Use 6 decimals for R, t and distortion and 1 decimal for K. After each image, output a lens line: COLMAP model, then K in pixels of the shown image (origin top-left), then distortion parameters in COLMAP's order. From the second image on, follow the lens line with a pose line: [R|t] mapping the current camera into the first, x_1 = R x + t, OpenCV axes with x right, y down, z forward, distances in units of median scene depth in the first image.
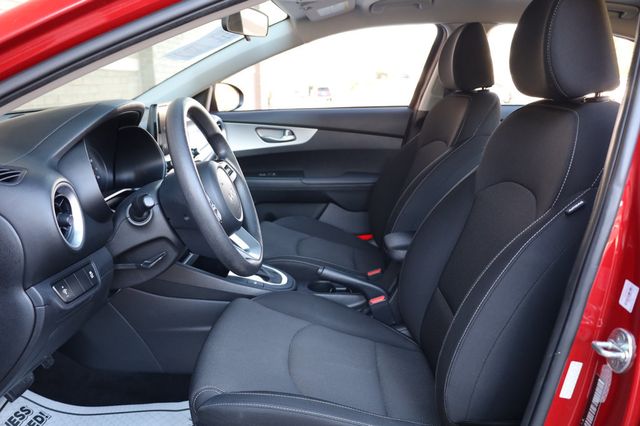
lens RADIAL K [[524.9, 0, 318.1], [0, 524.9, 213.6], [0, 0, 1]] dist [0.011381, -0.003341]
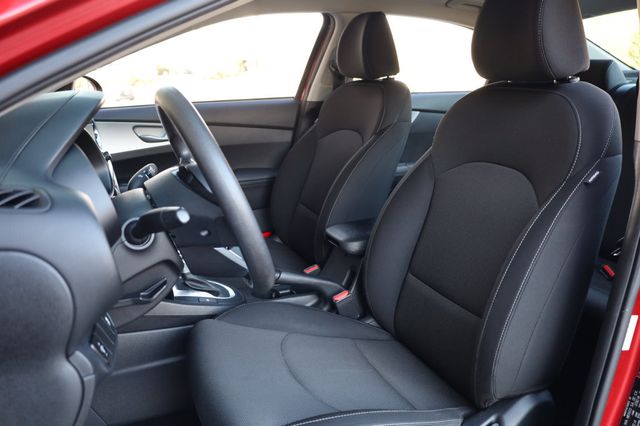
lens RADIAL K [[524.9, 0, 318.4], [0, 524.9, 217.2], [0, 0, 1]] dist [0.011381, -0.003341]
pose [[0.920064, -0.111048, 0.375701, -0.232949], [0.106115, 0.993777, 0.033868, -0.014351], [-0.377124, 0.008707, 0.926122, 0.102910]]
